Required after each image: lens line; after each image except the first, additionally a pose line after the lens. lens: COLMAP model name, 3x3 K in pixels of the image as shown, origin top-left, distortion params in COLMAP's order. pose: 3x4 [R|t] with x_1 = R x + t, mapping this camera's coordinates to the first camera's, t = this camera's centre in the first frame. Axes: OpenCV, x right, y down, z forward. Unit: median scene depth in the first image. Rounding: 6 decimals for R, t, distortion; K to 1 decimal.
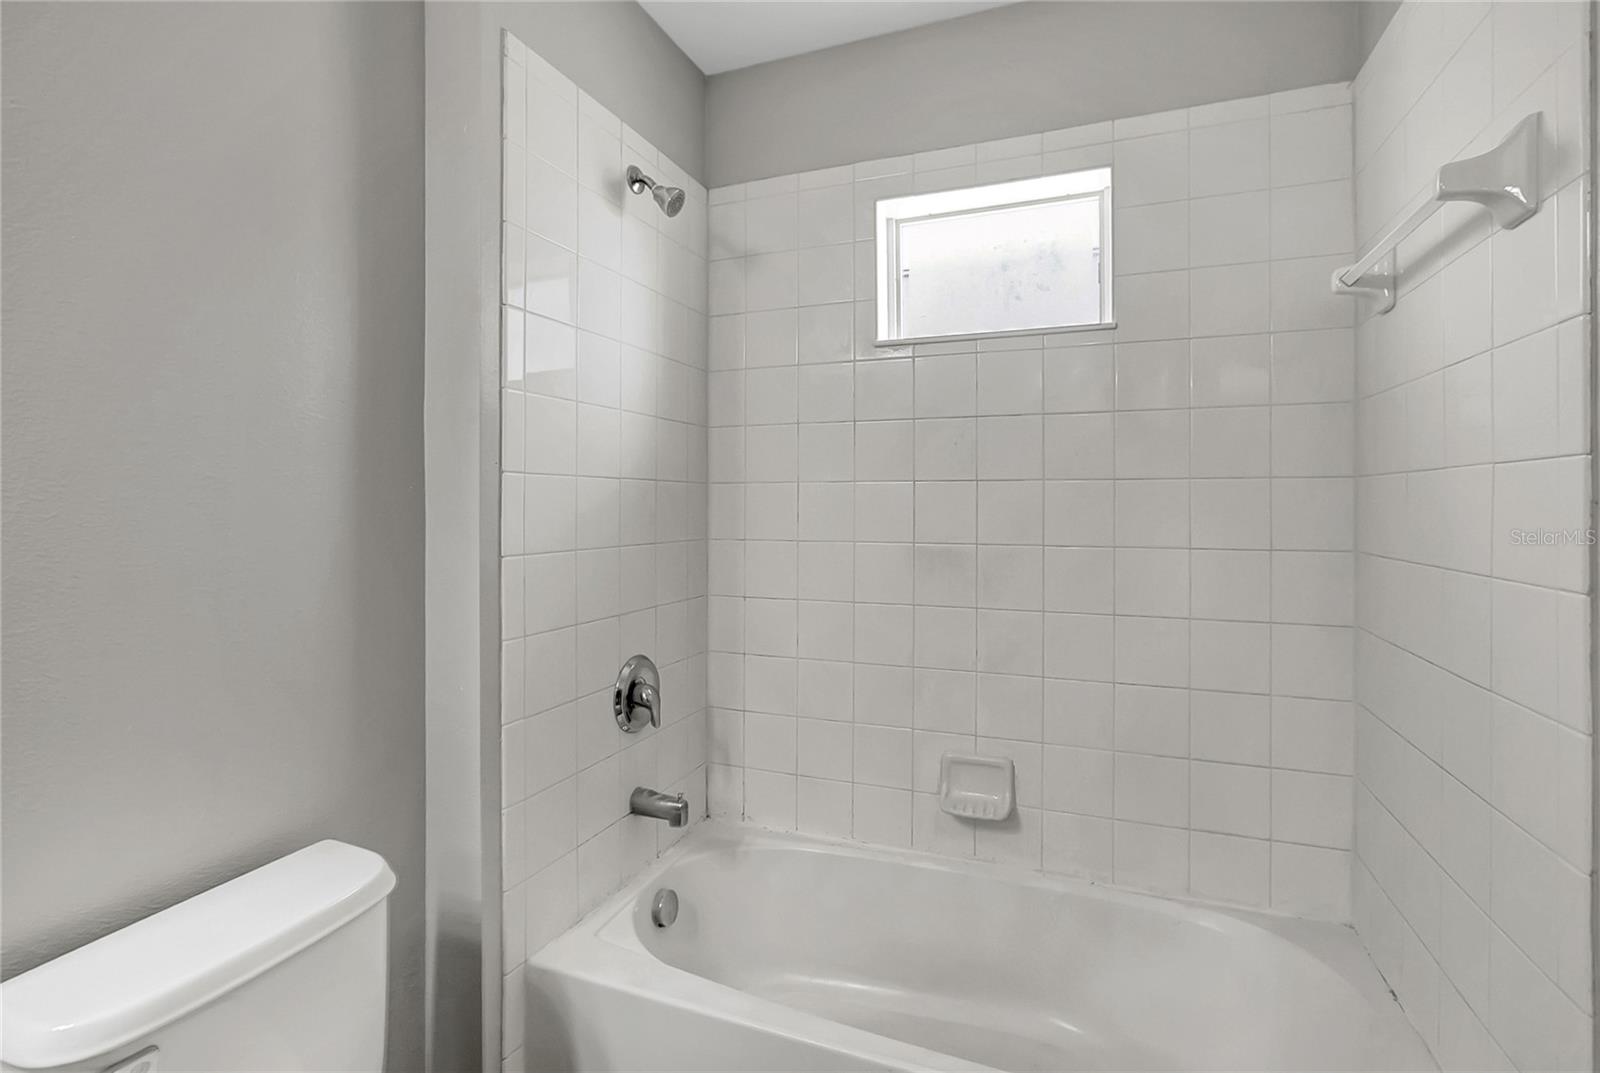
lens RADIAL K [[739.4, 0, 800.0], [0, 739.4, 536.5], [0, 0, 1]] dist [-0.027000, 0.000189]
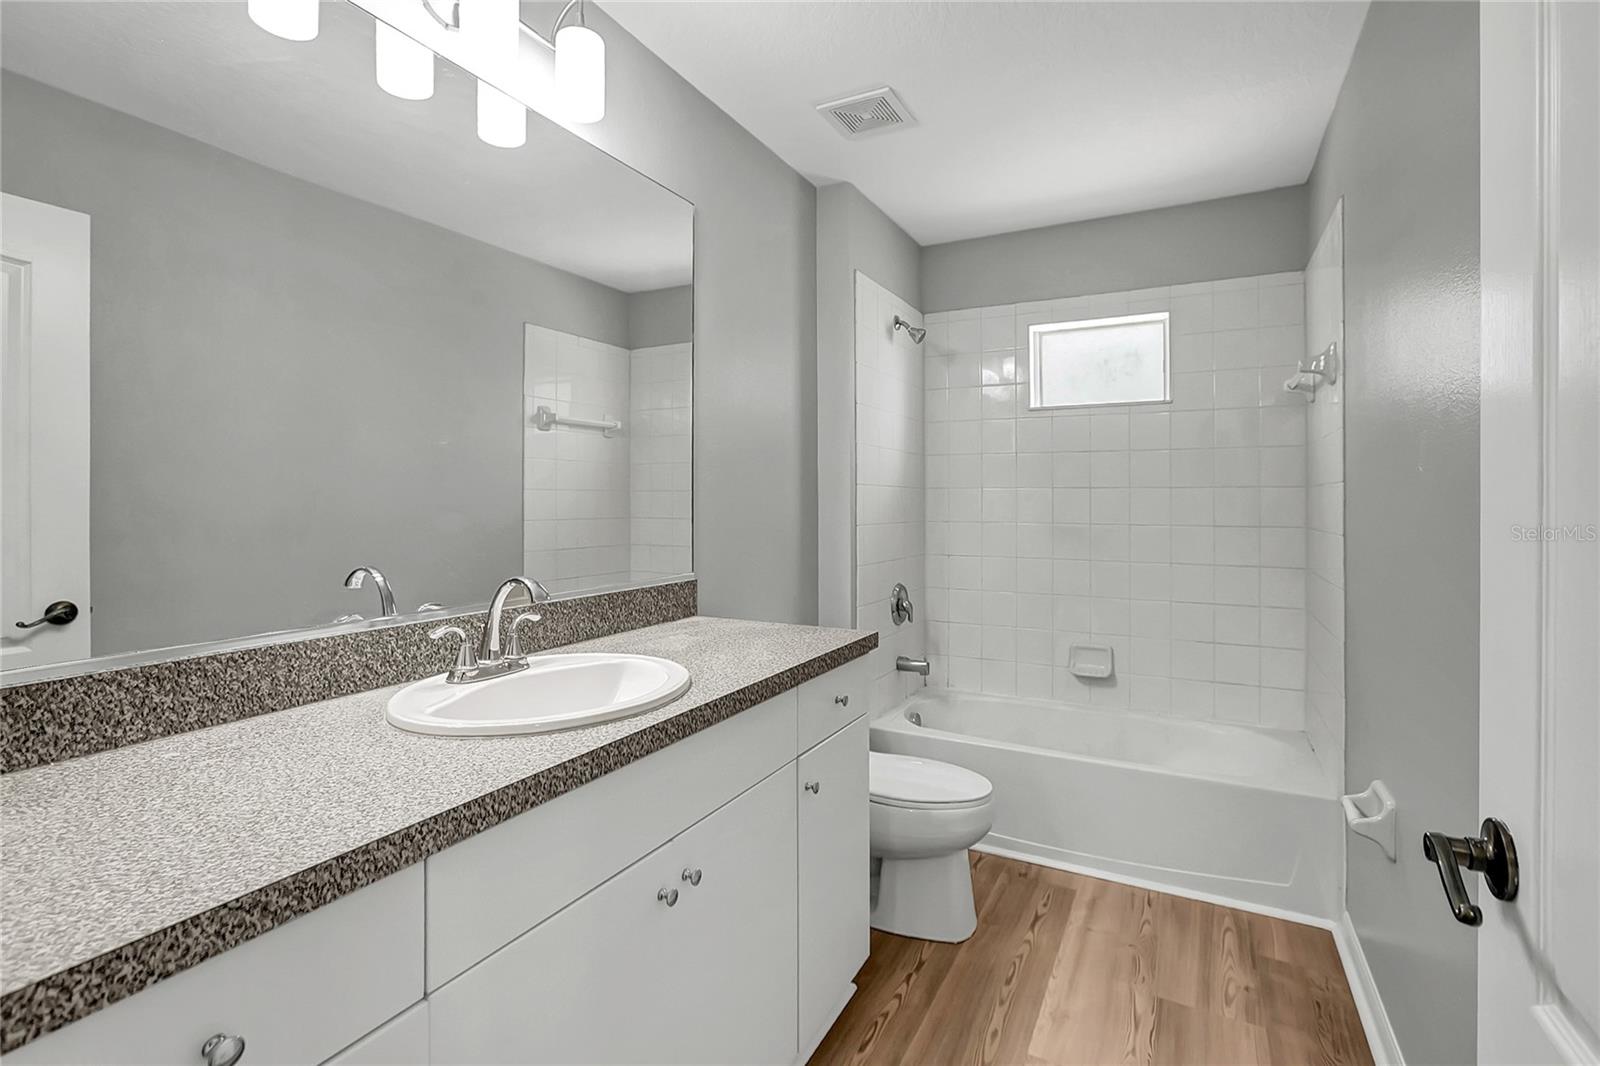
lens RADIAL K [[755.7, 0, 794.0], [0, 755.7, 506.9], [0, 0, 1]] dist [-0.037969, 0.021900]
pose [[0.993618, 0.005829, -0.112644, -0.266106], [-0.009757, 0.999362, -0.034355, 0.039010], [0.112372, 0.035235, 0.993041, -0.877052]]
